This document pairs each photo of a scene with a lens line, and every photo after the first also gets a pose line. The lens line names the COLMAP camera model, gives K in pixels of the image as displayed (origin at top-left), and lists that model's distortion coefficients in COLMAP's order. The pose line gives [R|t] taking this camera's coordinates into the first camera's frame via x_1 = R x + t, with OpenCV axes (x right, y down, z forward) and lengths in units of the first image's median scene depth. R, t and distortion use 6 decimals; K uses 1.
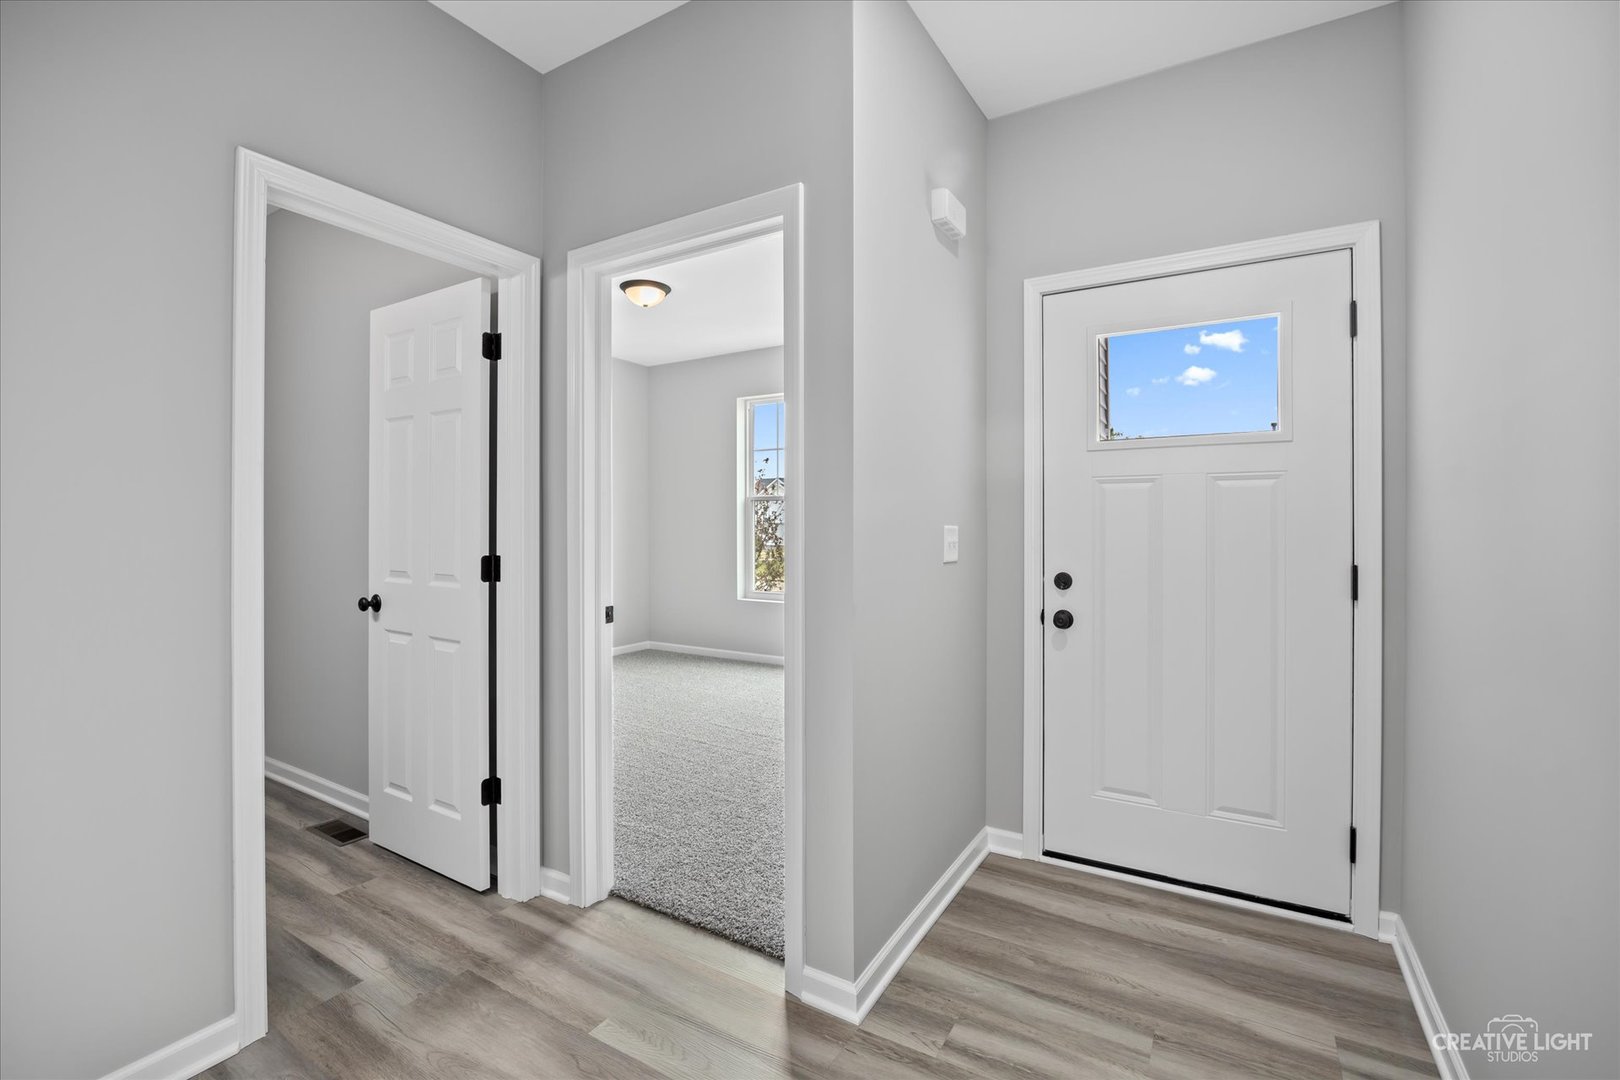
lens RADIAL K [[682.2, 0, 817.8], [0, 682.2, 535.5], [0, 0, 1]] dist [-0.001192, -0.000056]
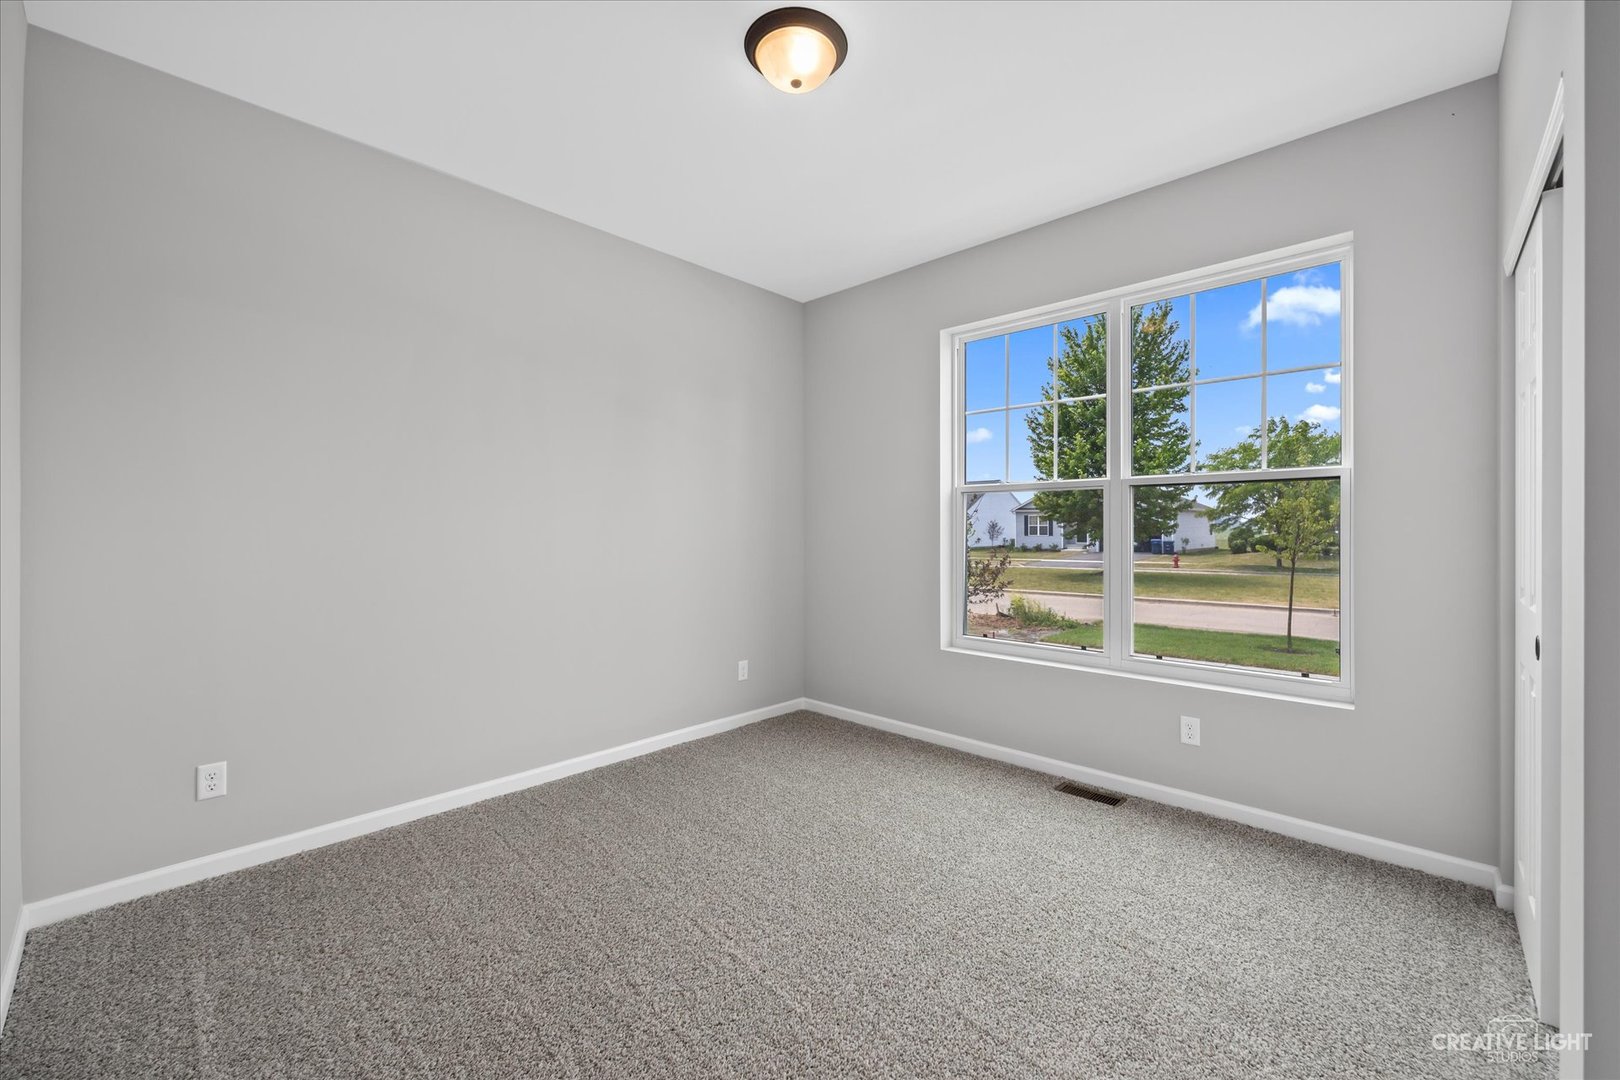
lens RADIAL K [[723.2, 0, 803.7], [0, 723.2, 538.9], [0, 0, 1]] dist [-0.018828, 0.001625]
pose [[0.969989, 0.001269, -0.243144, -0.077674], [-0.001989, 0.999994, -0.002719, -0.006191], [0.243139, 0.003121, 0.969986, 0.318926]]
